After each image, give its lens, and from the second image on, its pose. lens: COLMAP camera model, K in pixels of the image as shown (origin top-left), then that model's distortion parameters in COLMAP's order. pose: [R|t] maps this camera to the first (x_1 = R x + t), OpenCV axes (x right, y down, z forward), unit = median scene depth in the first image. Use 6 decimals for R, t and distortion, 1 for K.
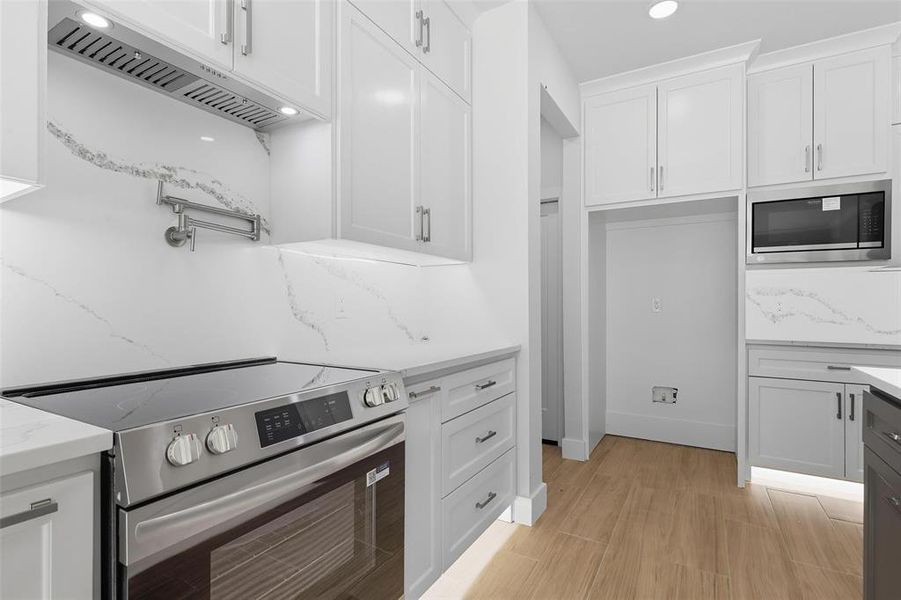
lens RADIAL K [[426.9, 0, 450.5], [0, 426.9, 300.0], [0, 0, 1]] dist [0.000651, 0.000284]
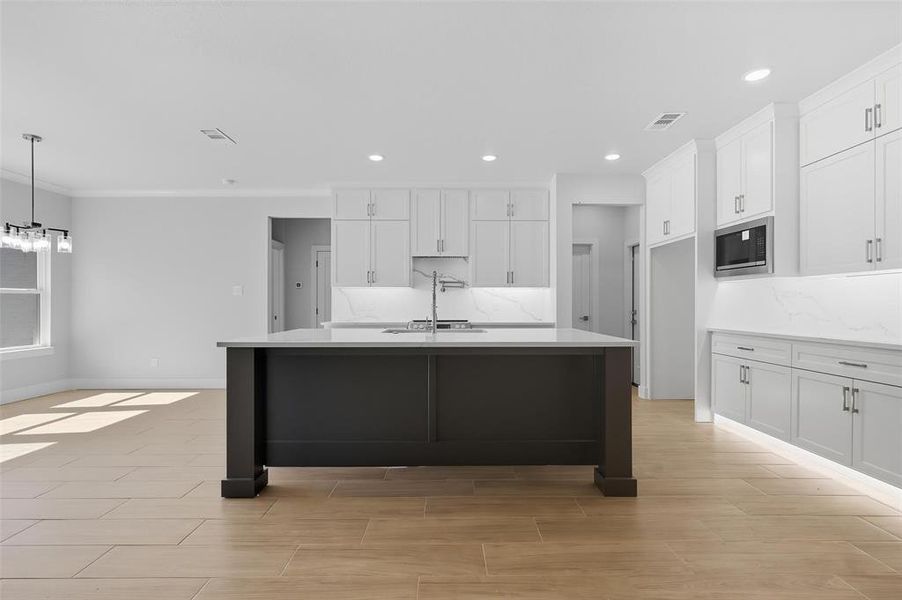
lens RADIAL K [[412.7, 0, 451.1], [0, 412.7, 305.9], [0, 0, 1]] dist [-0.000210, 0.000002]
pose [[0.513980, 0.000073, -0.857802, 1.564988], [0.007506, 0.999961, 0.004583, -0.000216], [0.857769, -0.008794, 0.513960, -0.569072]]
